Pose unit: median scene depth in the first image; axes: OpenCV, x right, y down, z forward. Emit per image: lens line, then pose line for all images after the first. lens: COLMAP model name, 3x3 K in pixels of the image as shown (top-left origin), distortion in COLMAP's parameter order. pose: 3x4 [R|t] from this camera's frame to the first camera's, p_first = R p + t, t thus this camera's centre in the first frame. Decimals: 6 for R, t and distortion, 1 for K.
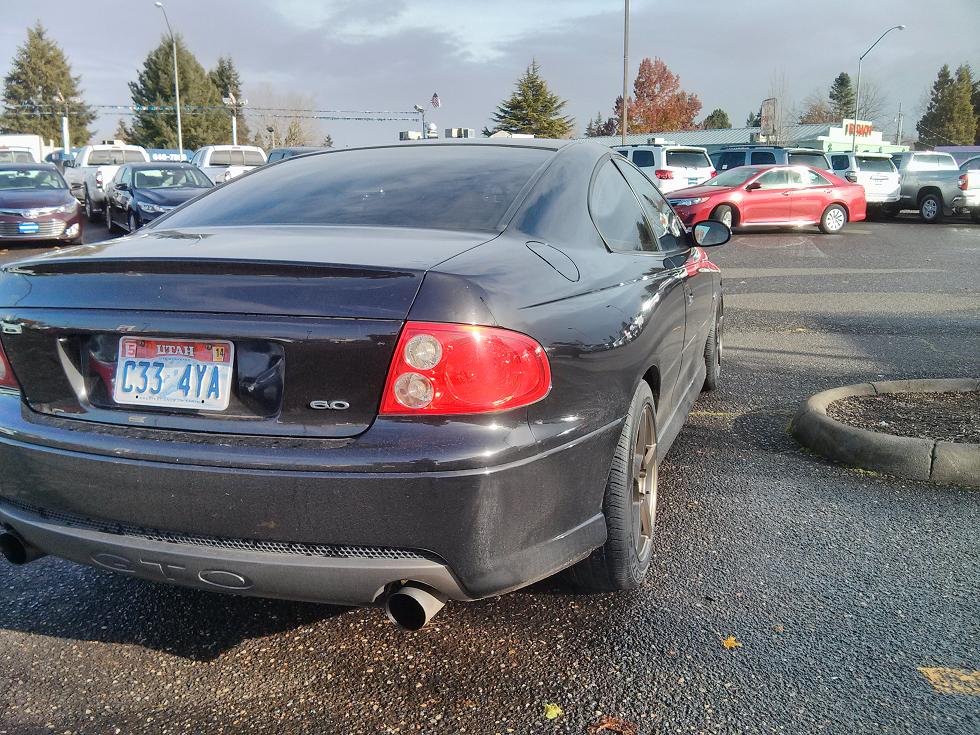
lens RADIAL K [[975.2, 0, 490.0], [0, 975.2, 367.5], [0, 0, 1]] dist [0.005268, -0.117864]
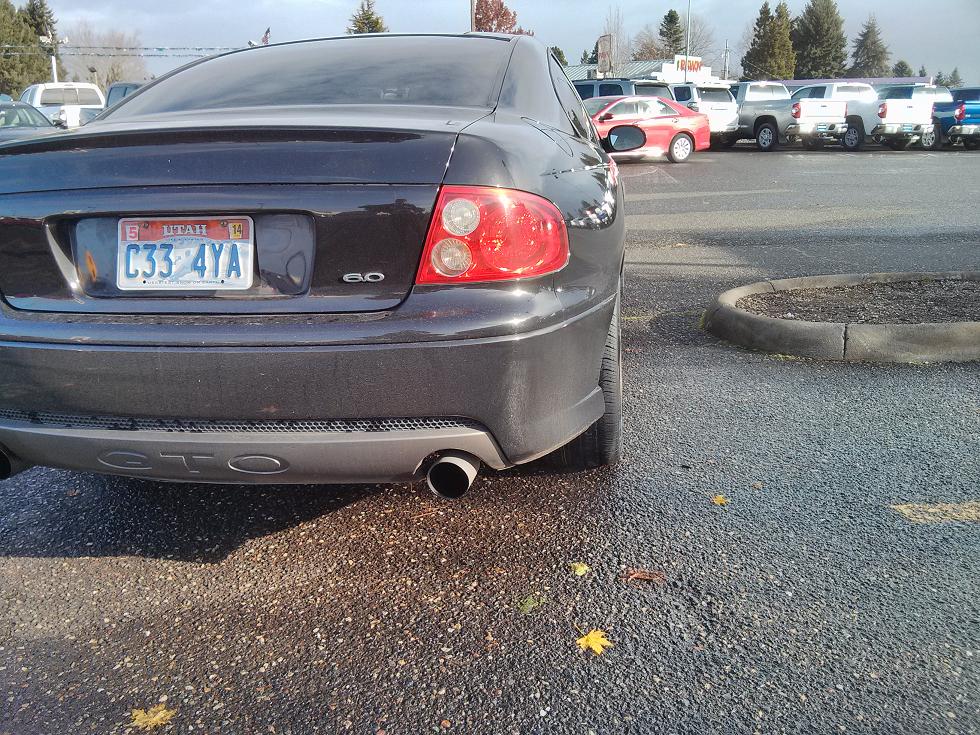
lens RADIAL K [[954.8, 0, 462.2], [0, 954.8, 416.9], [0, 0, 1]] dist [0.090823, -0.293793]
pose [[0.982745, -0.064012, 0.173536, -0.210984], [0.048851, 0.994718, 0.090274, 0.083410], [-0.178398, -0.080239, 0.980681, 0.021748]]
